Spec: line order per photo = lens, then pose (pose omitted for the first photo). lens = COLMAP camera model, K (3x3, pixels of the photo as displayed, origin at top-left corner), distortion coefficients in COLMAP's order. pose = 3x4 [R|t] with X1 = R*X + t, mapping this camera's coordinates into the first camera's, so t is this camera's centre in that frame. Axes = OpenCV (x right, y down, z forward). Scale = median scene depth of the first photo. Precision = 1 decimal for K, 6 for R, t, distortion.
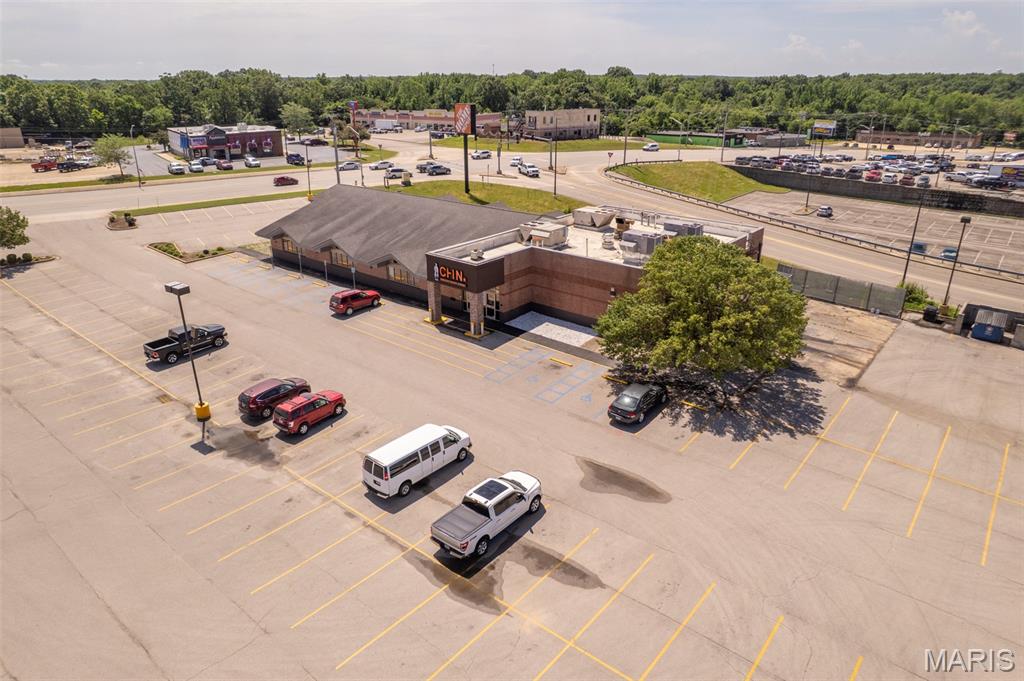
lens RADIAL K [[659.0, 0, 511.4], [0, 659.0, 327.4], [0, 0, 1]] dist [-0.079755, 0.075088]
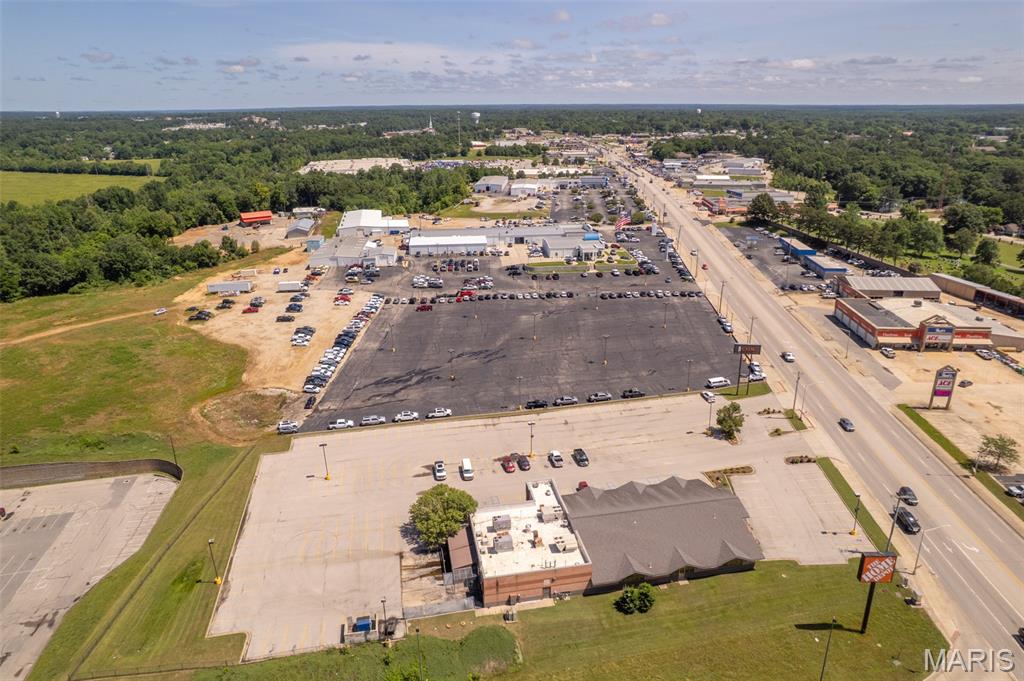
lens RADIAL K [[659.0, 0, 511.4], [0, 659.0, 327.4], [0, 0, 1]] dist [-0.079755, 0.075088]
pose [[-0.637142, 0.259826, -0.725631, 1.547842], [-0.267524, 0.808382, 0.524356, -1.750554], [0.722828, 0.528213, -0.445544, 1.621363]]
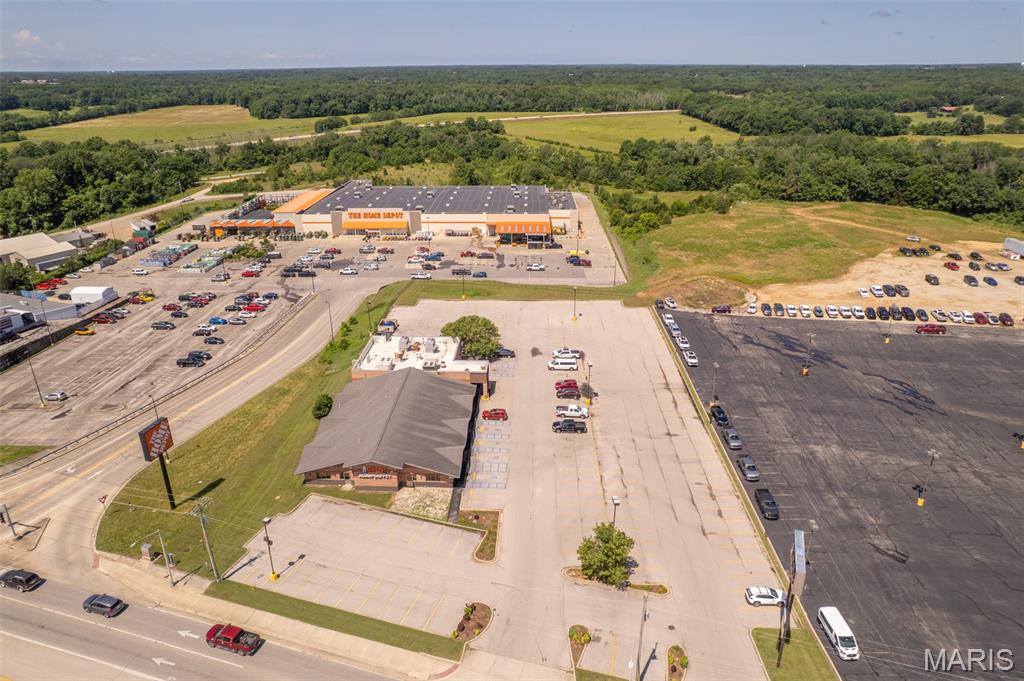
lens RADIAL K [[659.0, 0, 511.4], [0, 659.0, 327.4], [0, 0, 1]] dist [-0.079755, 0.075088]
pose [[-0.609386, -0.289644, 0.738075, -1.839127], [0.293983, 0.781992, 0.549603, -1.477907], [-0.736358, 0.551902, -0.391384, 1.713979]]
